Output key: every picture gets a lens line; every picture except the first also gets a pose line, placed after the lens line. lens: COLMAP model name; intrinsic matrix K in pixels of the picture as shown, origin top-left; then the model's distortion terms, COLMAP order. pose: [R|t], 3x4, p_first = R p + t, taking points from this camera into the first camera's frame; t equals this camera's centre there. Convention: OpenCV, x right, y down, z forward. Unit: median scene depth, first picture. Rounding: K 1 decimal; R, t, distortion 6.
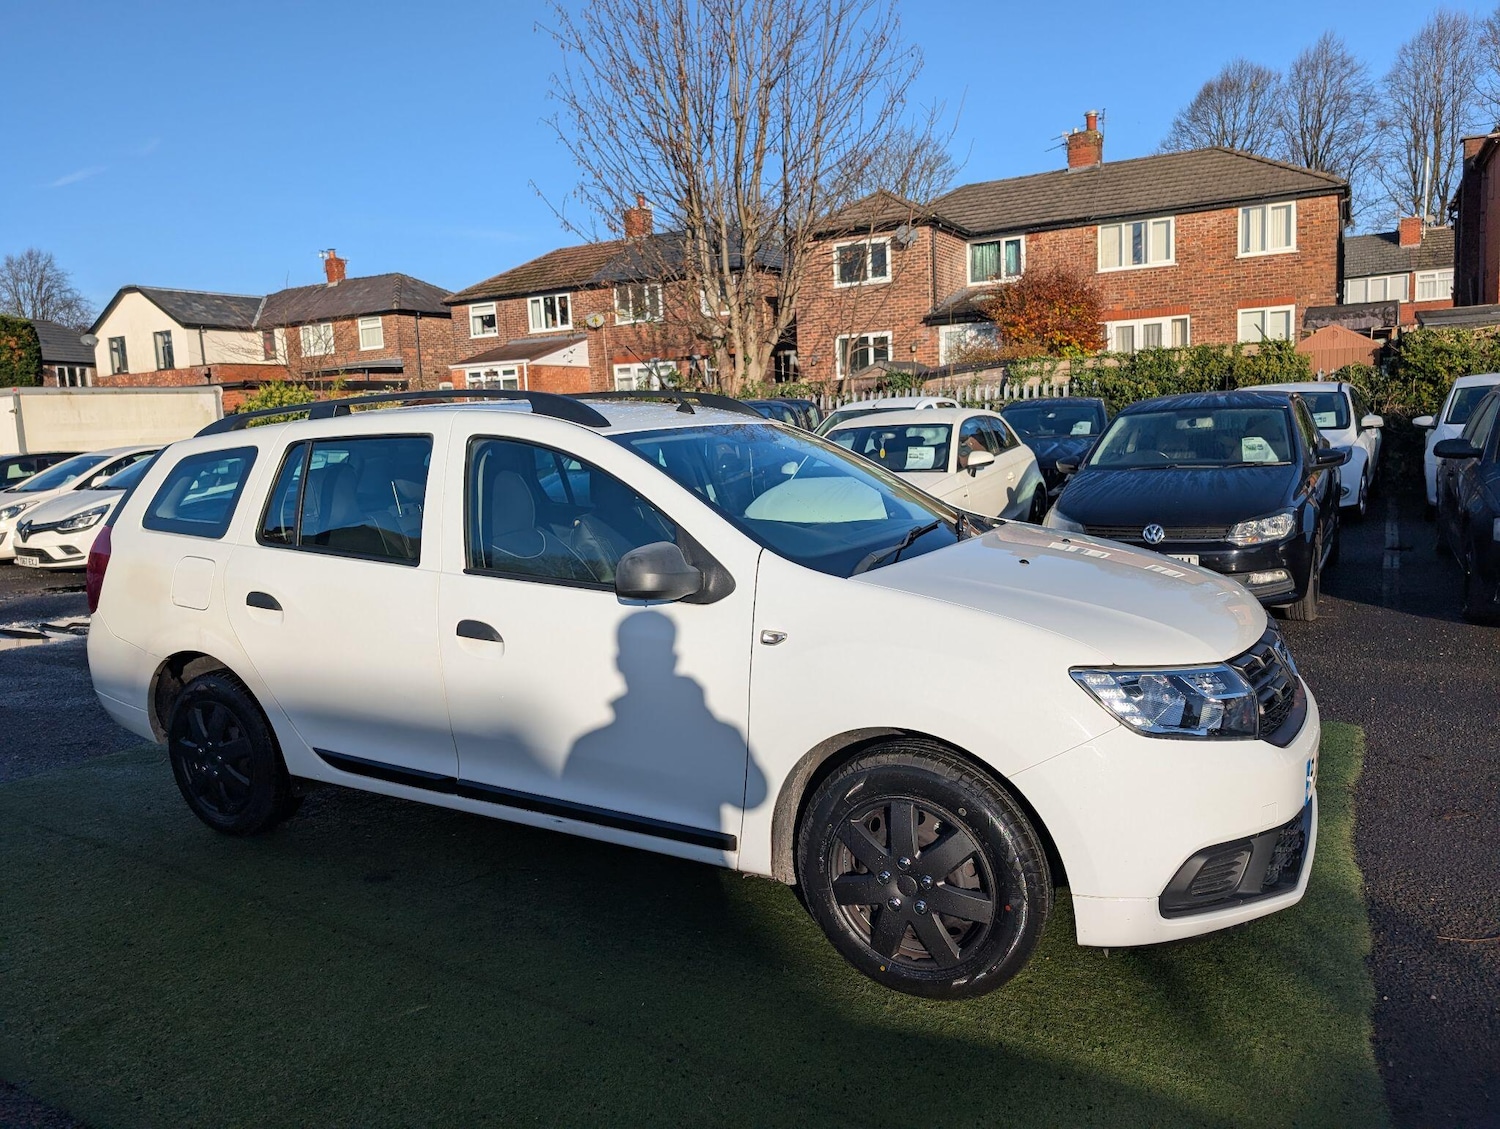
lens RADIAL K [[1080.0, 0, 736.3], [0, 1080.0, 552.6], [0, 0, 1]] dist [0.015311, -0.013432]
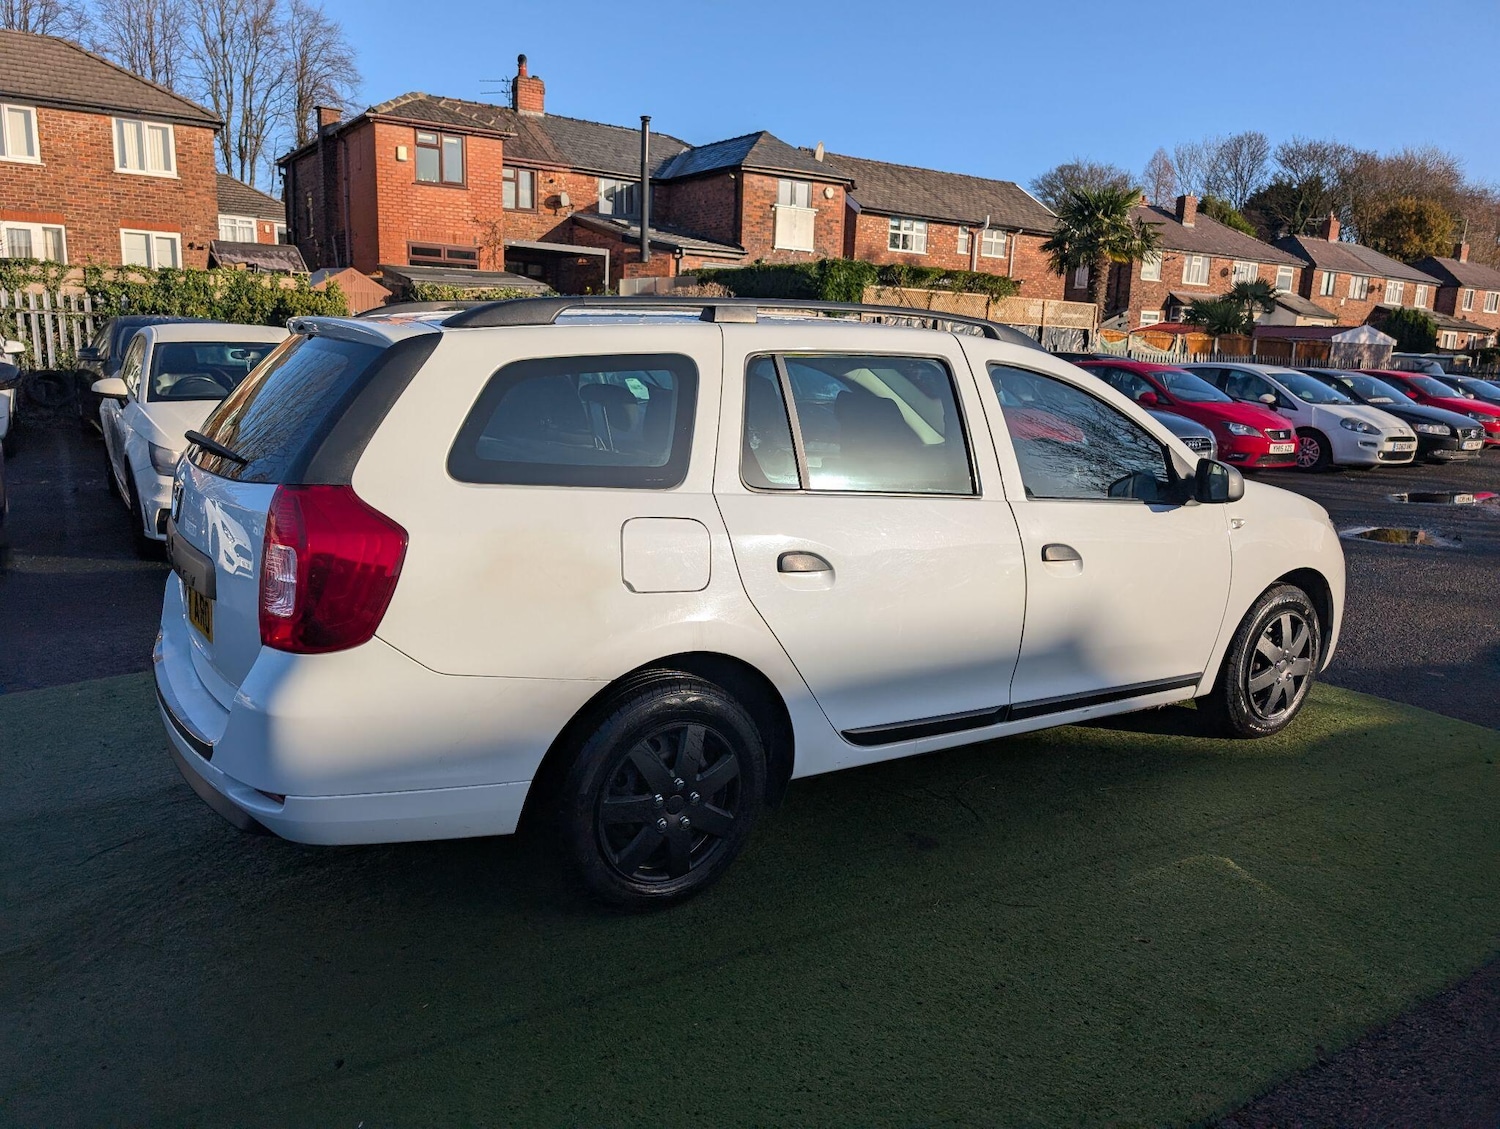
lens RADIAL K [[1080.0, 0, 734.2], [0, 1080.0, 562.8], [0, 0, 1]] dist [0.015311, -0.013432]
pose [[0.448965, -0.114195, 0.886222, -0.794523], [0.051371, 0.993458, 0.101988, -0.024299], [-0.892072, -0.000263, 0.451894, 0.487646]]
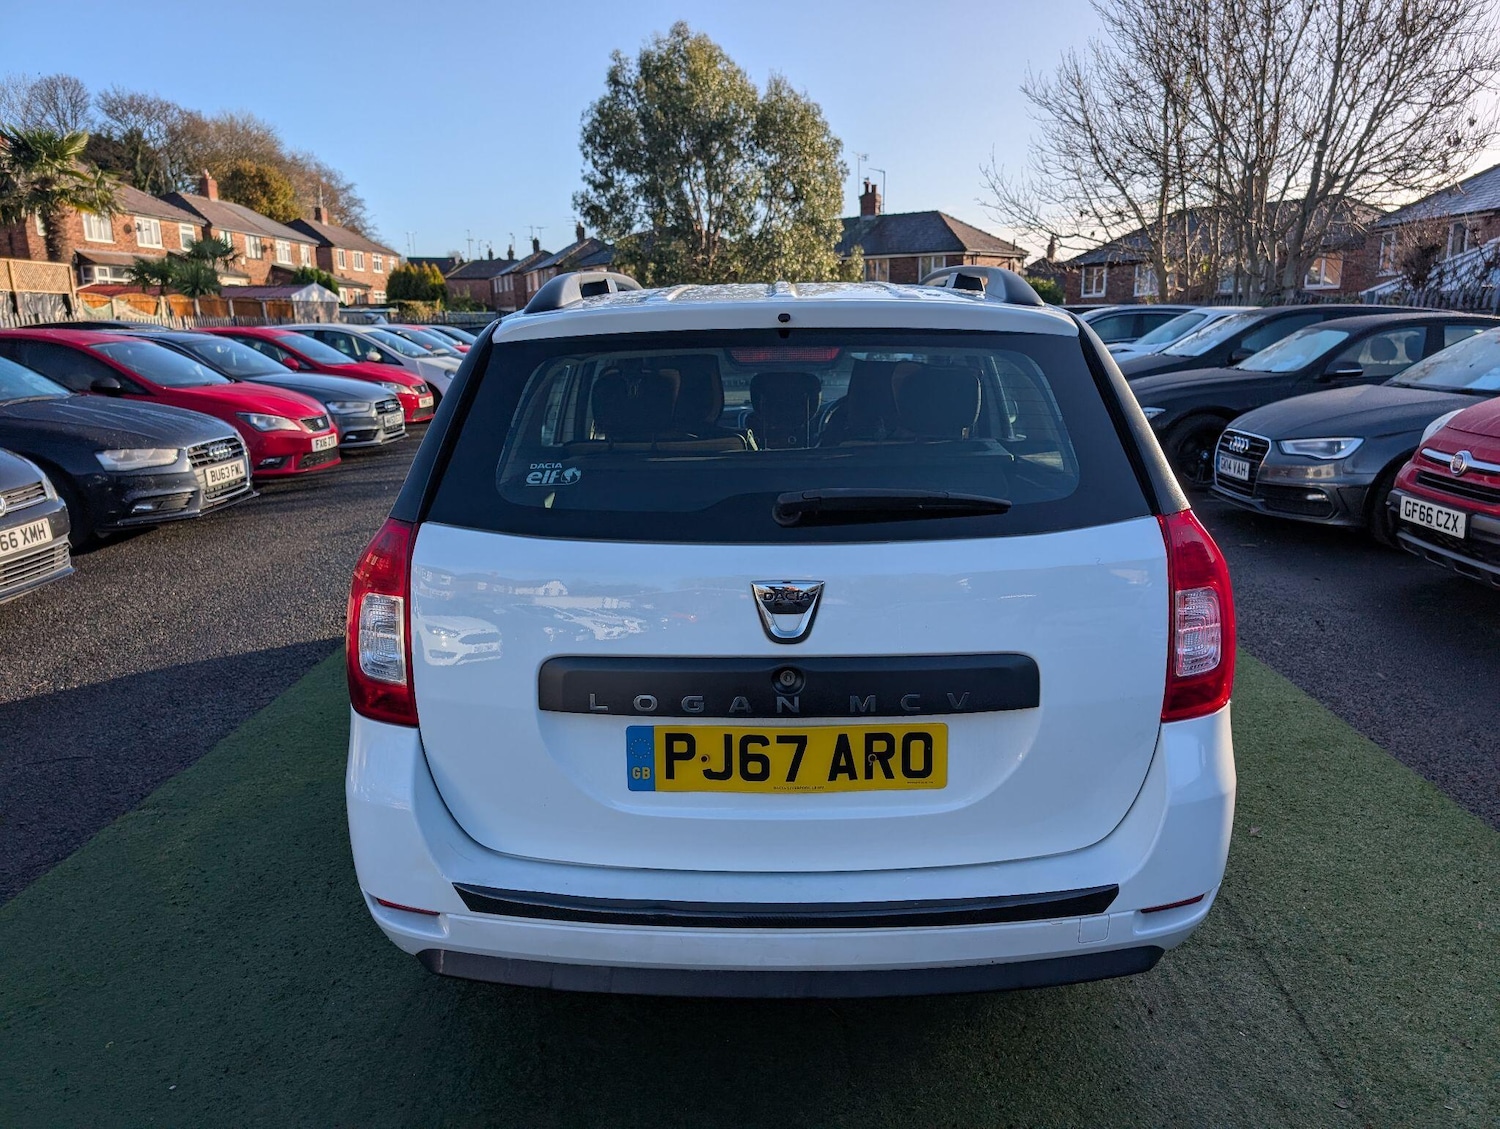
lens RADIAL K [[1080.0, 0, 761.9], [0, 1080.0, 559.1], [0, 0, 1]] dist [0.015311, -0.013432]
pose [[-0.494338, -0.136720, 0.858451, -0.716307], [0.141769, 0.961651, 0.234793, -0.106201], [-0.857631, 0.237769, -0.455999, 1.121615]]
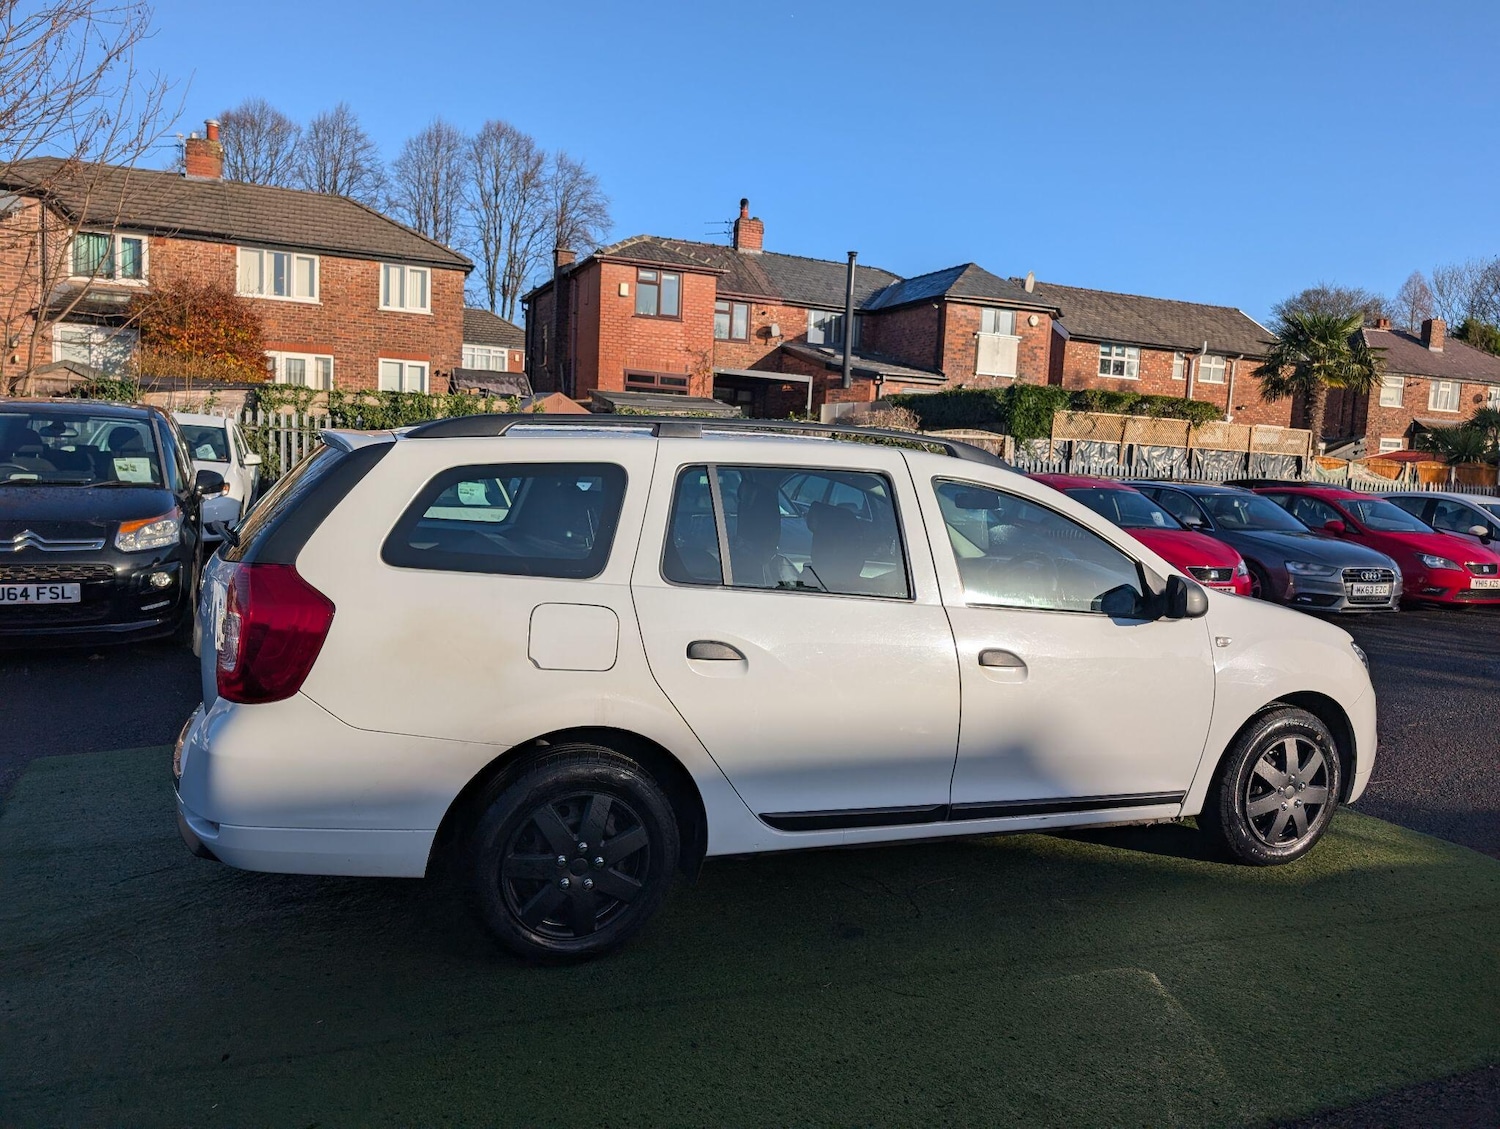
lens RADIAL K [[1080.0, 0, 776.1], [0, 1080.0, 570.7], [0, 0, 1]] dist [0.015311, -0.013432]
pose [[0.594998, -0.006349, 0.803702, -0.756723], [0.020695, 0.999758, -0.007423, -0.007273], [-0.803461, 0.021049, 0.594986, 0.319821]]
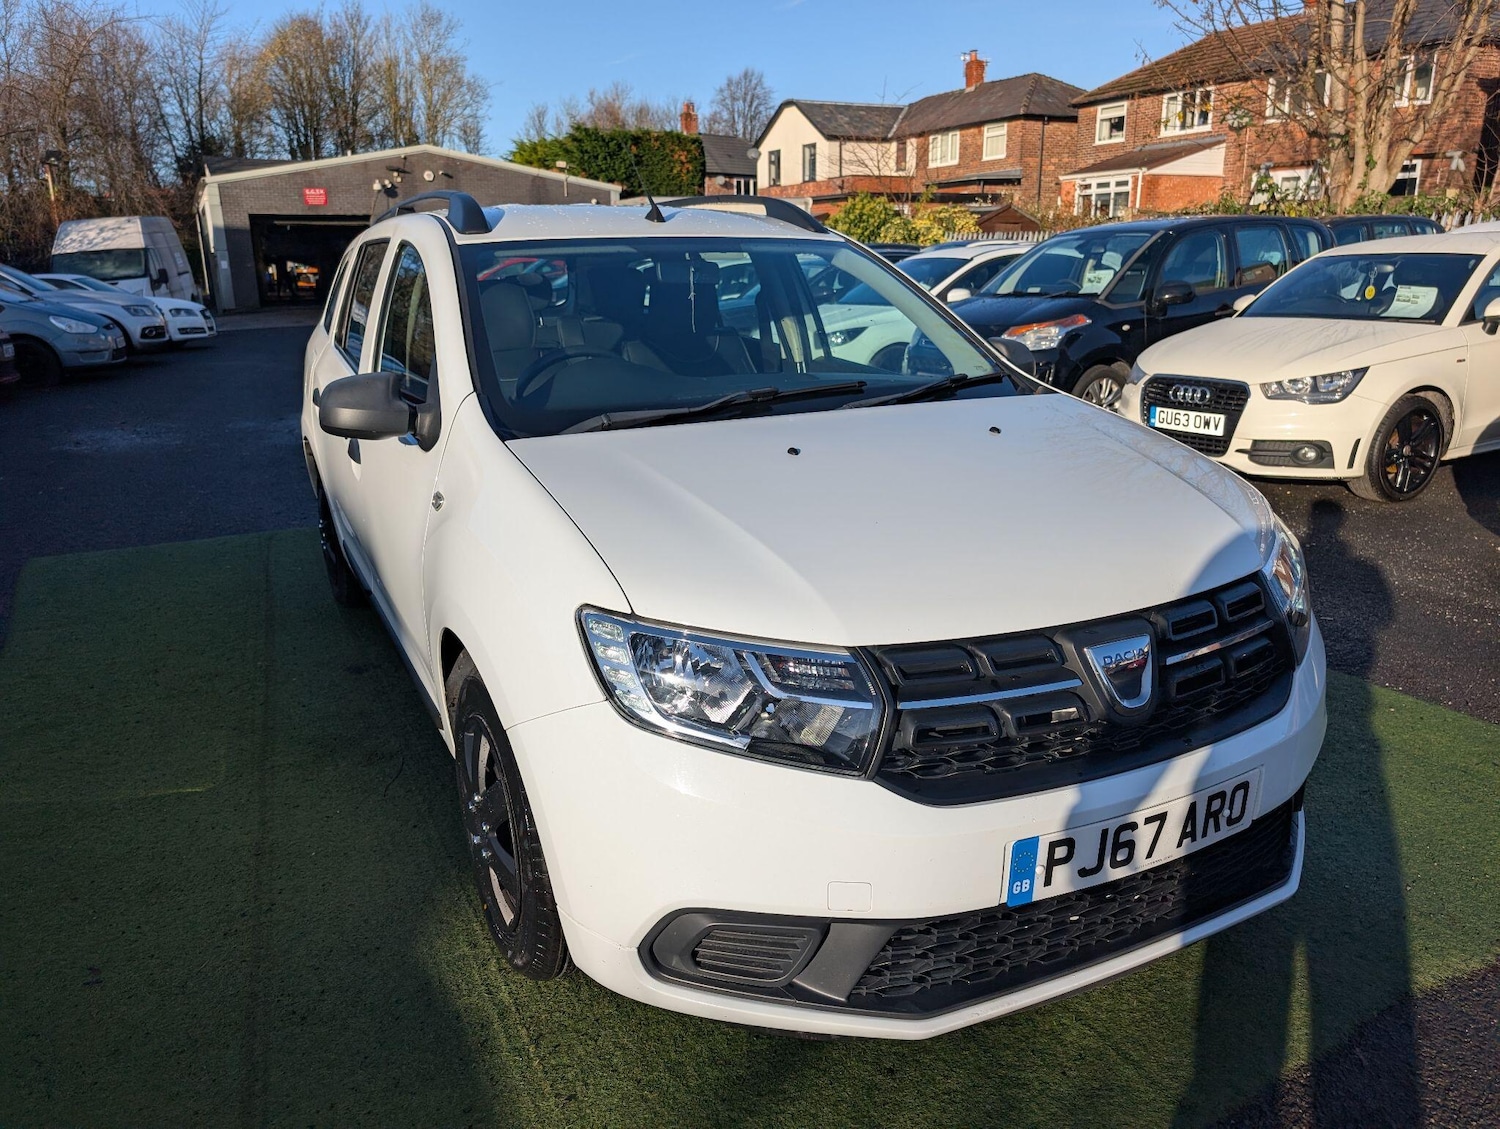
lens RADIAL K [[1080.0, 0, 755.3], [0, 1080.0, 572.9], [0, 0, 1]] dist [0.015311, -0.013432]
pose [[0.832646, 0.187456, -0.521115, 0.056478], [-0.092357, 0.974796, 0.203084, -0.004429], [0.546050, -0.120968, 0.828973, 0.037889]]
